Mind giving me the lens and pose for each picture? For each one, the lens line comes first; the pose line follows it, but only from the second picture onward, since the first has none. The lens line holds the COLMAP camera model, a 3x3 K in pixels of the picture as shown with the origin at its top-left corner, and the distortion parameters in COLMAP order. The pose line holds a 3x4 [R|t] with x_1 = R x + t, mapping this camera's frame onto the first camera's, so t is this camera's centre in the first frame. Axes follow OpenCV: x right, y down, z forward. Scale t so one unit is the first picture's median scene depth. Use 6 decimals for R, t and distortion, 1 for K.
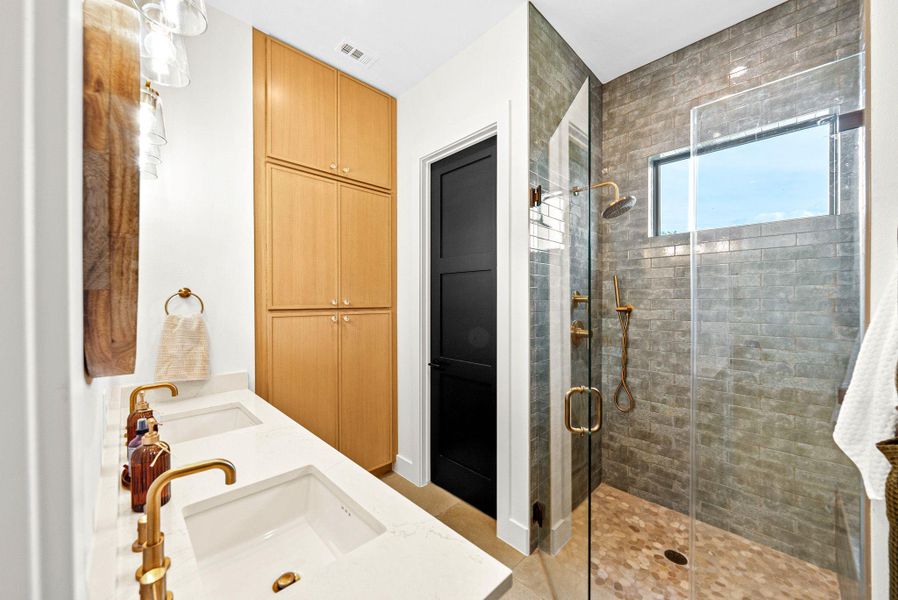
lens RADIAL K [[332.3, 0, 456.8], [0, 332.3, 301.9], [0, 0, 1]] dist [0.000448, 0.000151]
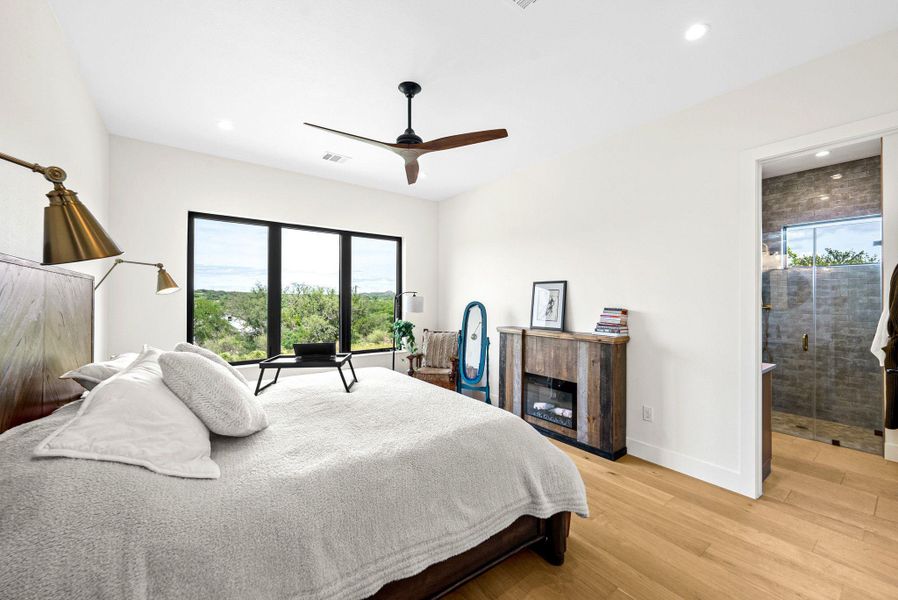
lens RADIAL K [[357.1, 0, 447.2], [0, 357.1, 296.9], [0, 0, 1]] dist [0.000412, -0.000059]
pose [[0.990335, 0.006256, -0.138552, -1.028640], [-0.007912, 0.999904, -0.011405, -0.001380], [0.138468, 0.012391, 0.990289, -1.273253]]
